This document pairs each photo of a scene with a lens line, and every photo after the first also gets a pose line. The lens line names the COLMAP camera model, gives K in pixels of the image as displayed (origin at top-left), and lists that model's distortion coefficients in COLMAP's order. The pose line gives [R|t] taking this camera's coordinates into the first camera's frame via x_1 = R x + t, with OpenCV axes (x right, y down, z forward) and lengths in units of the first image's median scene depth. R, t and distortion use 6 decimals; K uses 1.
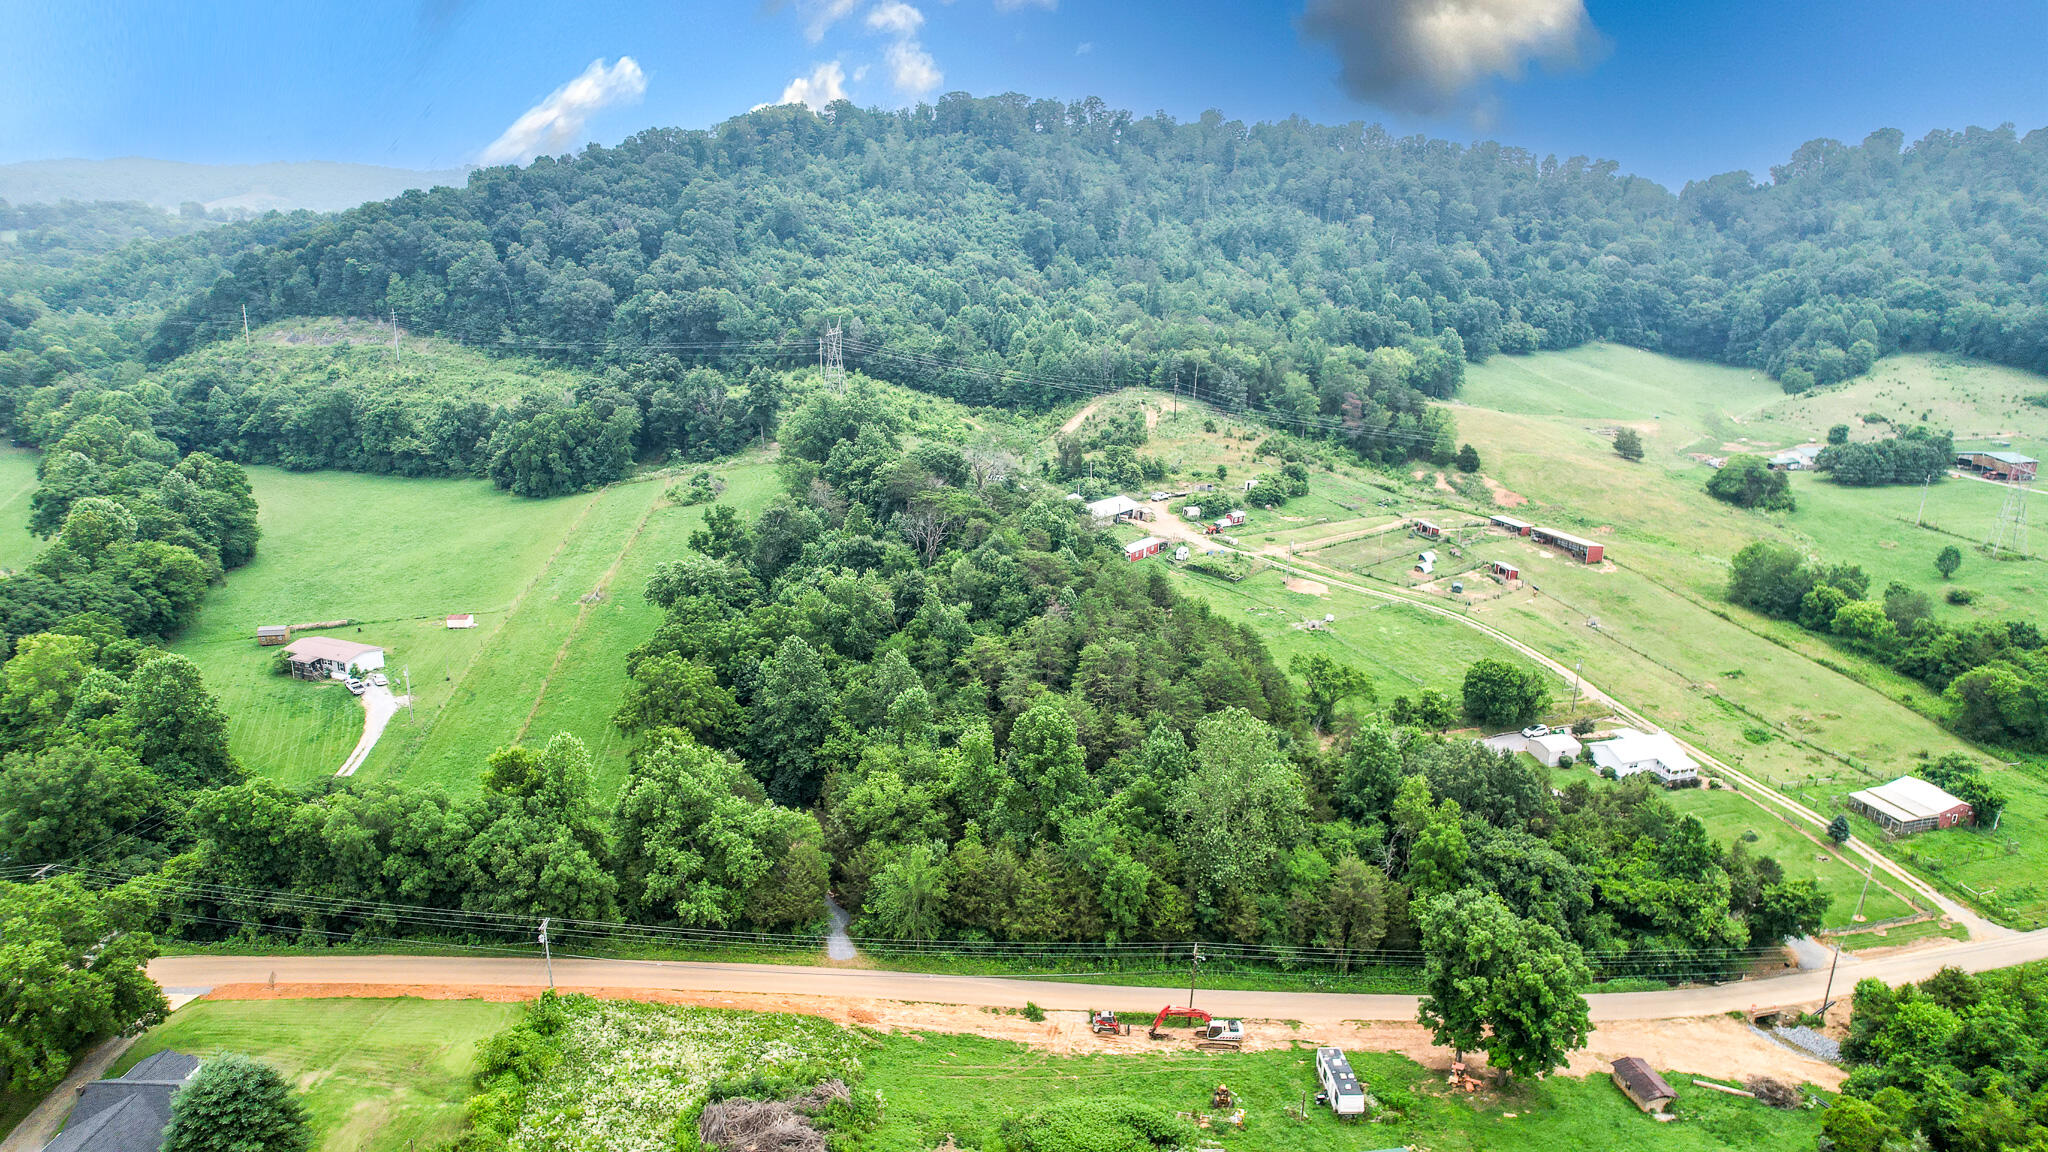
lens RADIAL K [[1307.5, 0, 1024.6], [0, 1307.5, 574.8], [0, 0, 1]] dist [-0.023815, 0.005776]
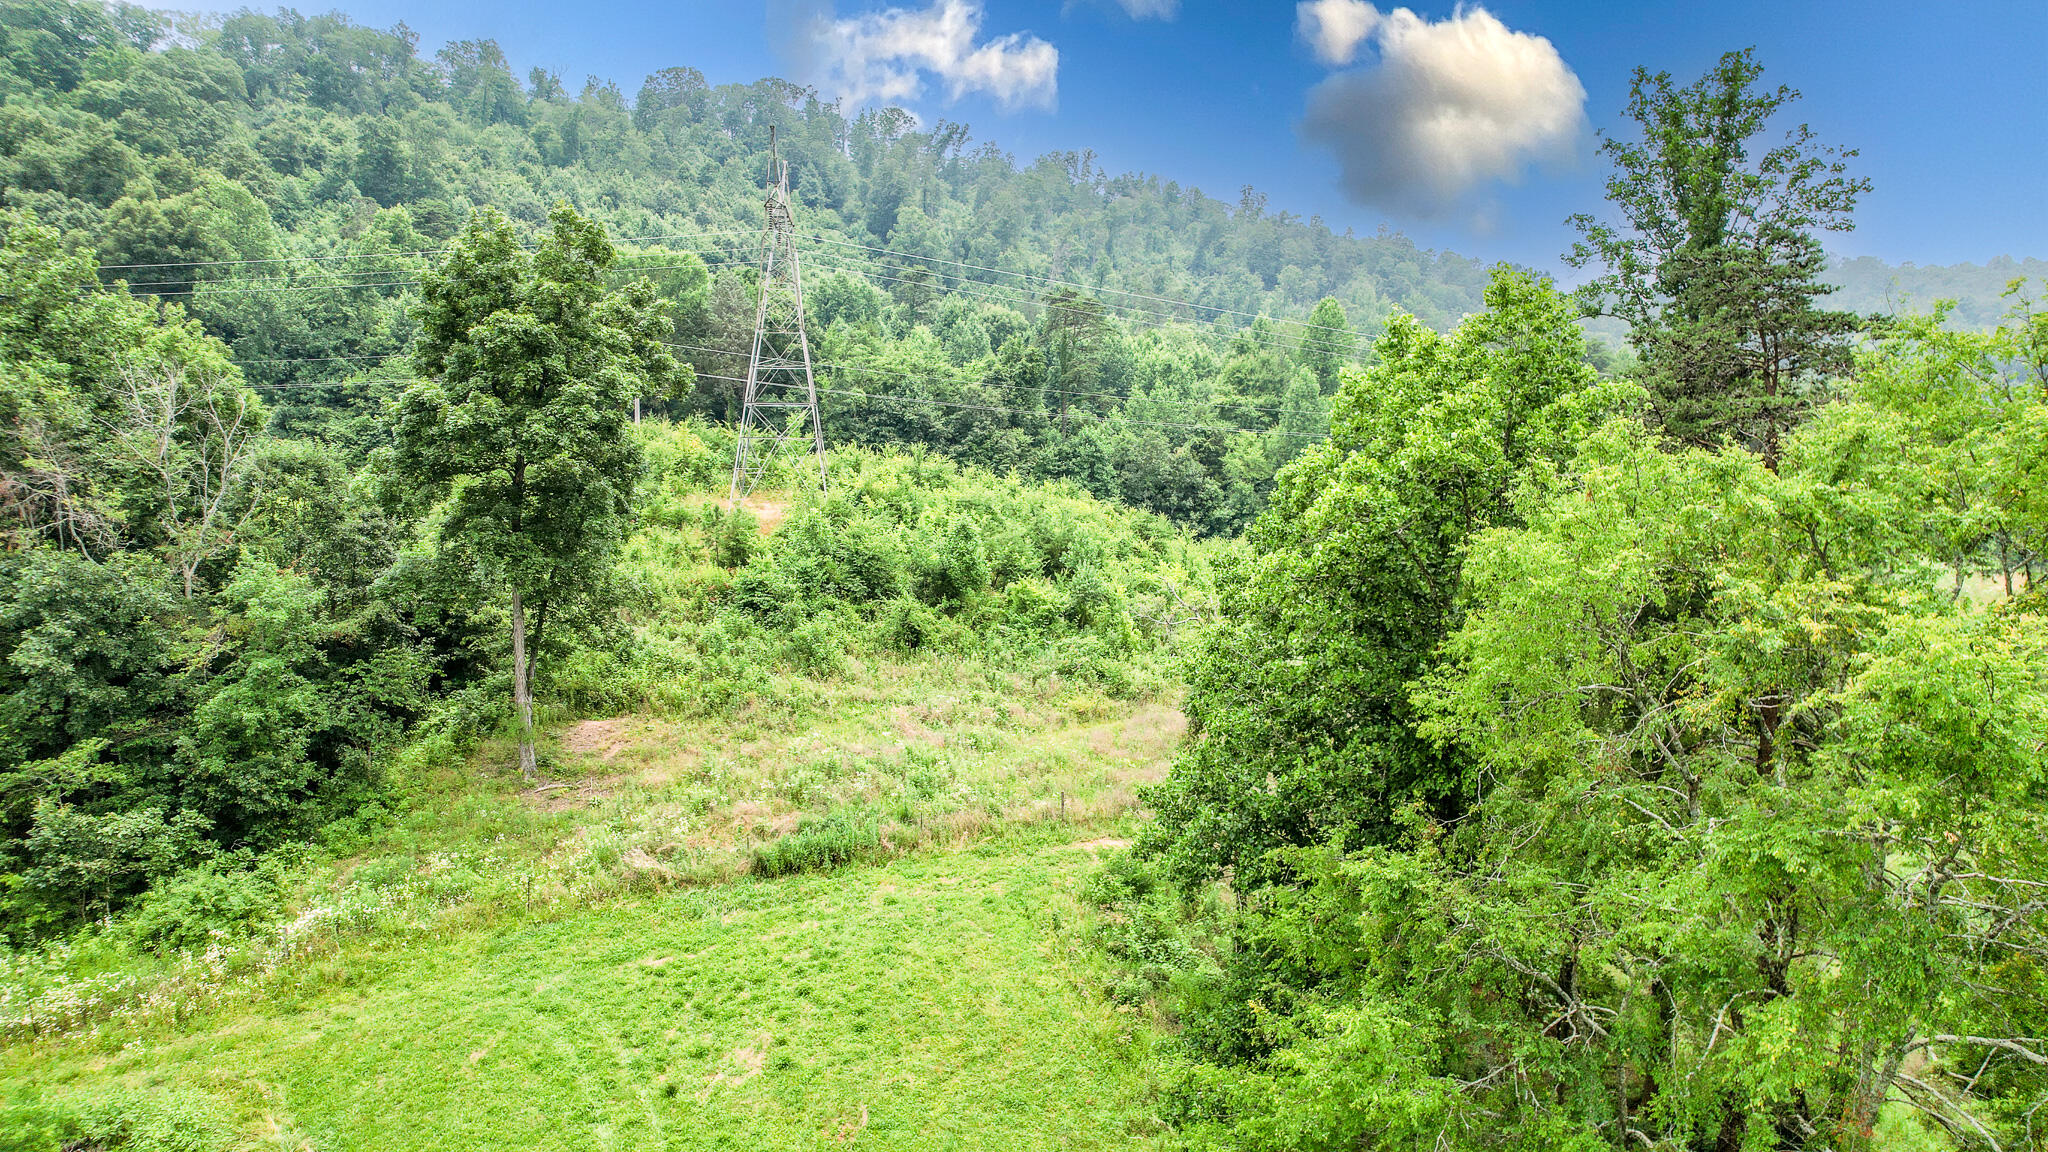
lens RADIAL K [[1307.5, 0, 1022.9], [0, 1307.5, 572.9], [0, 0, 1]] dist [-0.023815, 0.005776]
pose [[0.942000, -0.039396, 0.333293, -0.195459], [0.096578, 0.982900, -0.156779, -0.089622], [-0.321417, 0.179875, 0.929697, 0.835558]]
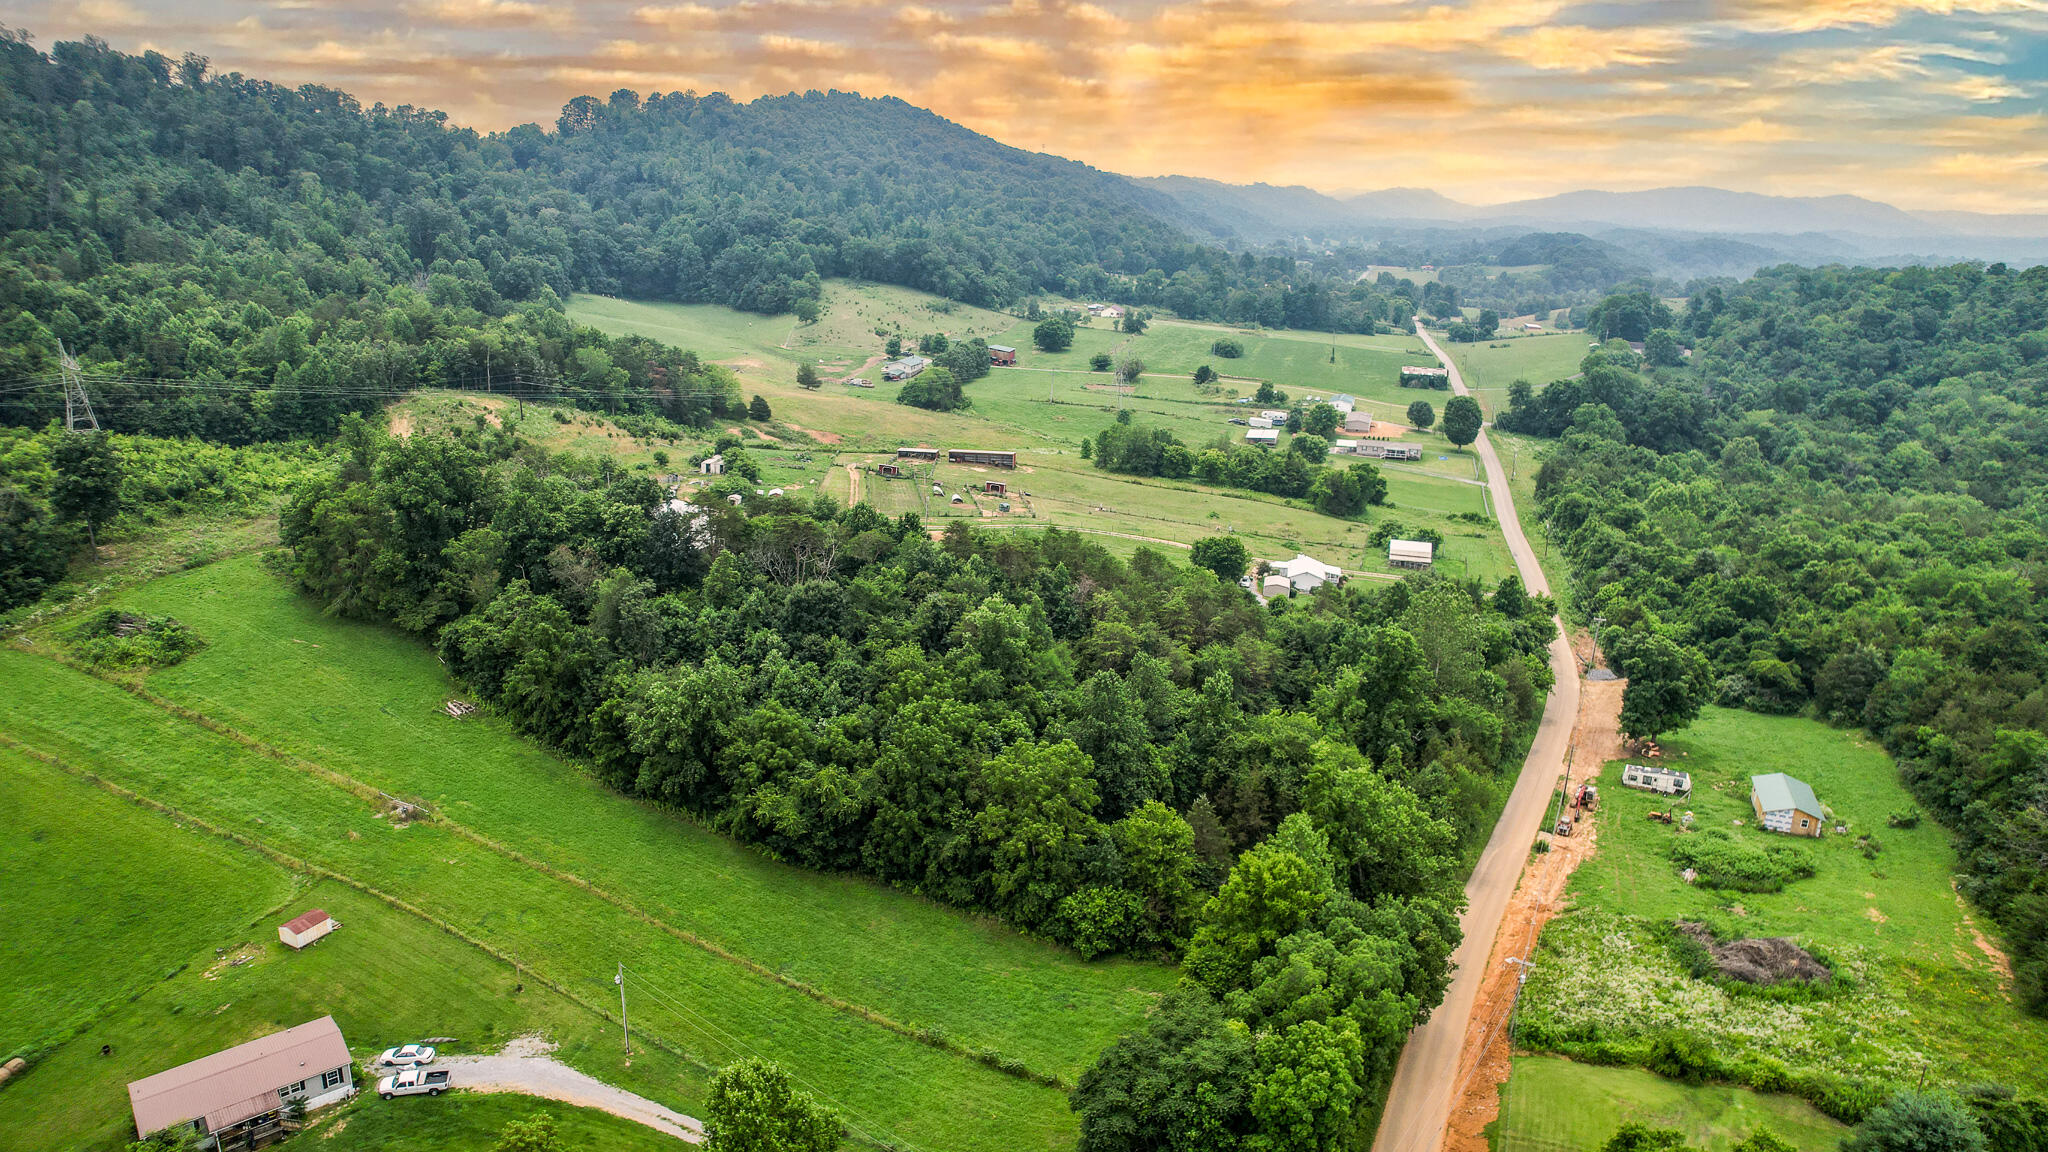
lens RADIAL K [[1307.5, 0, 1026.8], [0, 1307.5, 578.7], [0, 0, 1]] dist [-0.023815, 0.005776]
pose [[0.488867, -0.258655, 0.833131, -0.497270], [0.222211, 0.960452, 0.167793, -0.093232], [-0.843582, 0.103102, 0.527009, 0.306713]]
